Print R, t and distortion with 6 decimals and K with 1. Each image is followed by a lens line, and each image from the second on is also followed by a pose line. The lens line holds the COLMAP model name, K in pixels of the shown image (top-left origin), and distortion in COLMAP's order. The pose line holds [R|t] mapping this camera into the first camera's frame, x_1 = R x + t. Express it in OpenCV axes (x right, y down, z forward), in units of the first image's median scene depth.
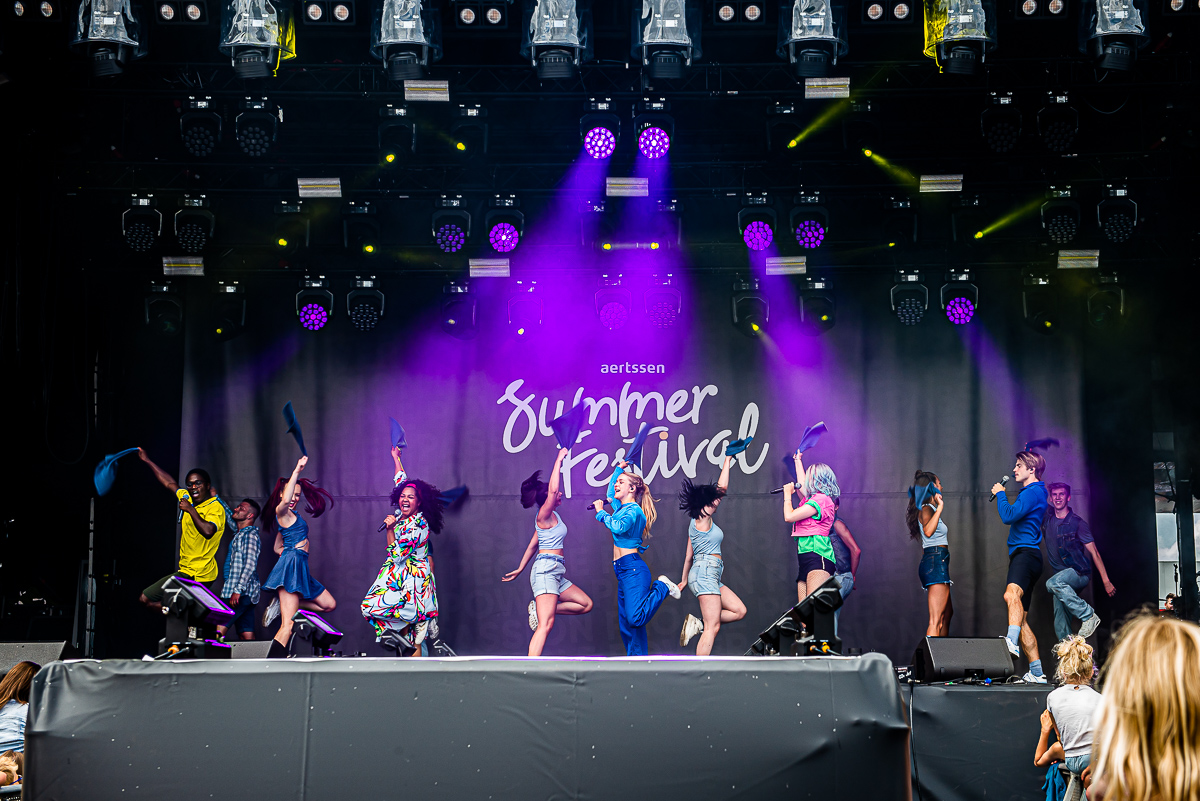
lens RADIAL K [[1997.9, 0, 600.0], [0, 1997.9, 400.5], [0, 0, 1]] dist [0.168762, 0.048205]
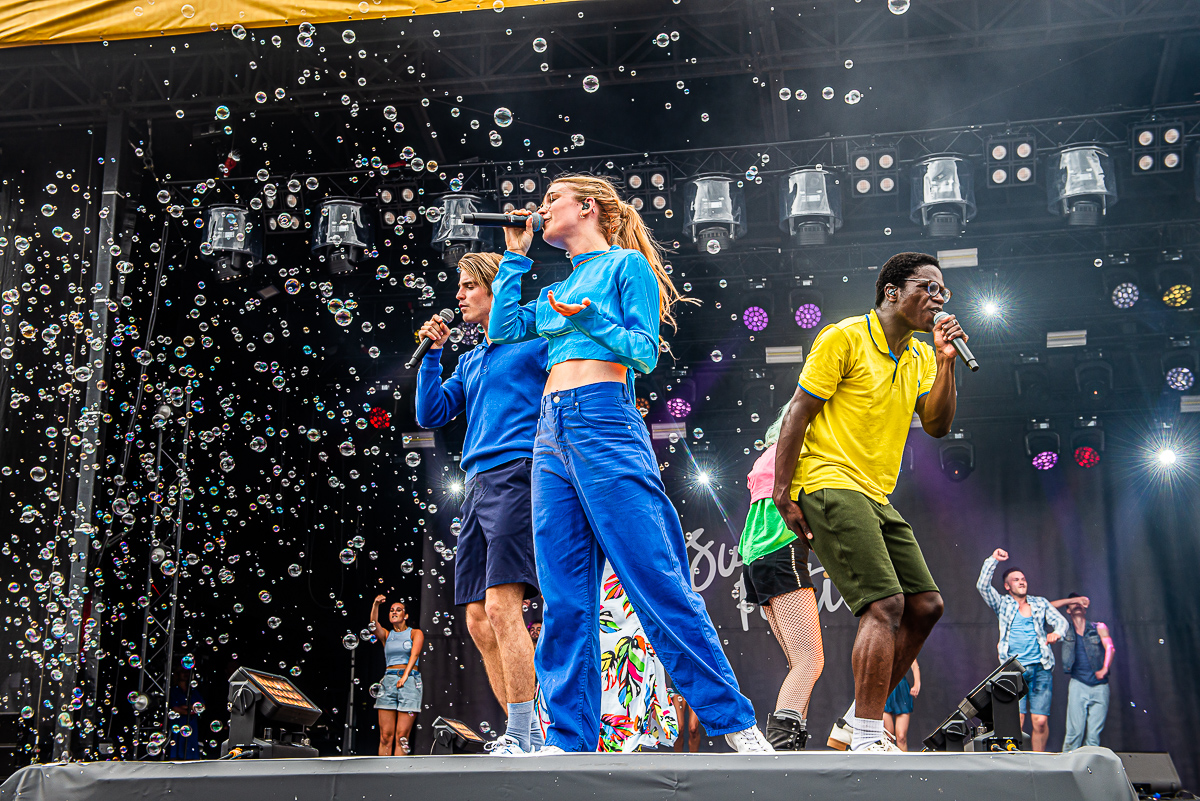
lens RADIAL K [[1447.2, 0, 600.0], [0, 1447.2, 400.5], [0, 0, 1]] dist [0.115745, -0.003399]
pose [[0.991367, -0.038108, -0.125458, 0.028376], [0.022027, 0.991637, -0.127162, 0.056805], [0.129255, 0.123300, 0.983916, 0.379193]]
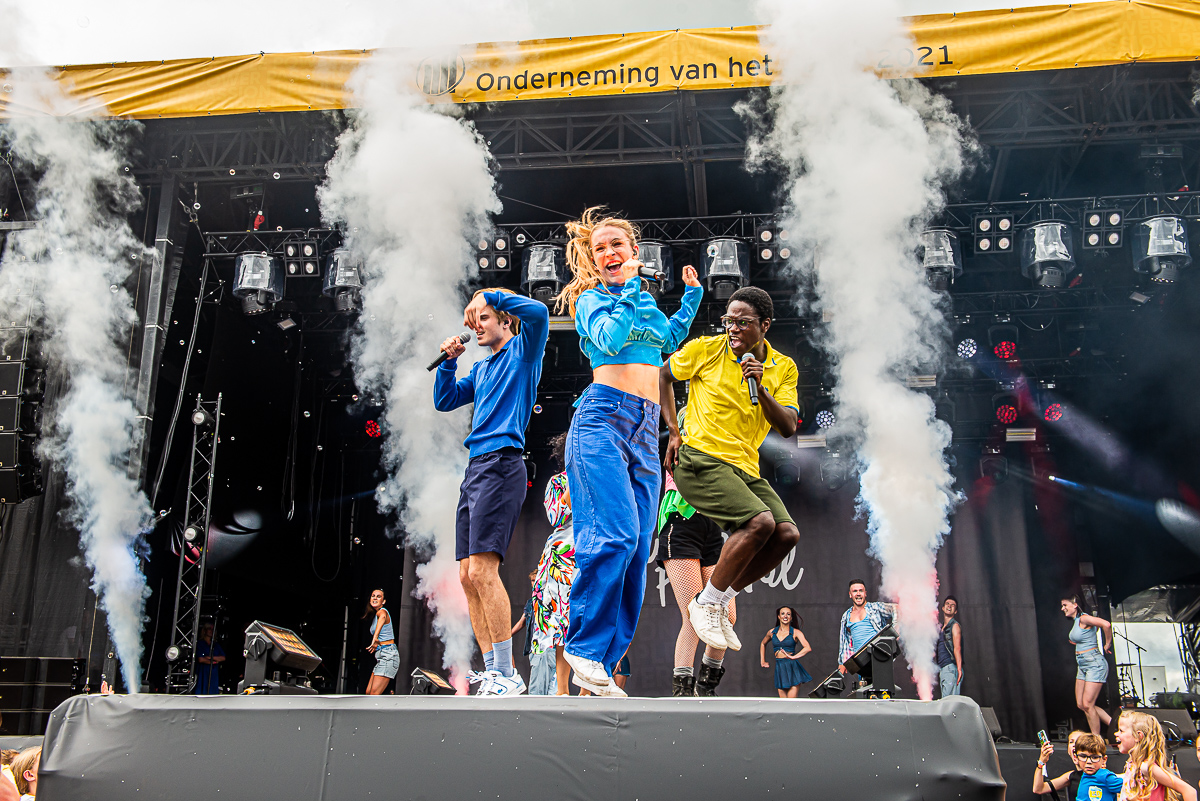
lens RADIAL K [[1150.7, 0, 592.3], [0, 1150.7, 404.7], [0, 0, 1]] dist [0.041265, 0.012966]
pose [[0.996103, -0.011566, -0.087432, 0.019918], [-0.001138, 0.989596, -0.143867, 0.062394], [0.088186, 0.143406, 0.985727, 0.399501]]
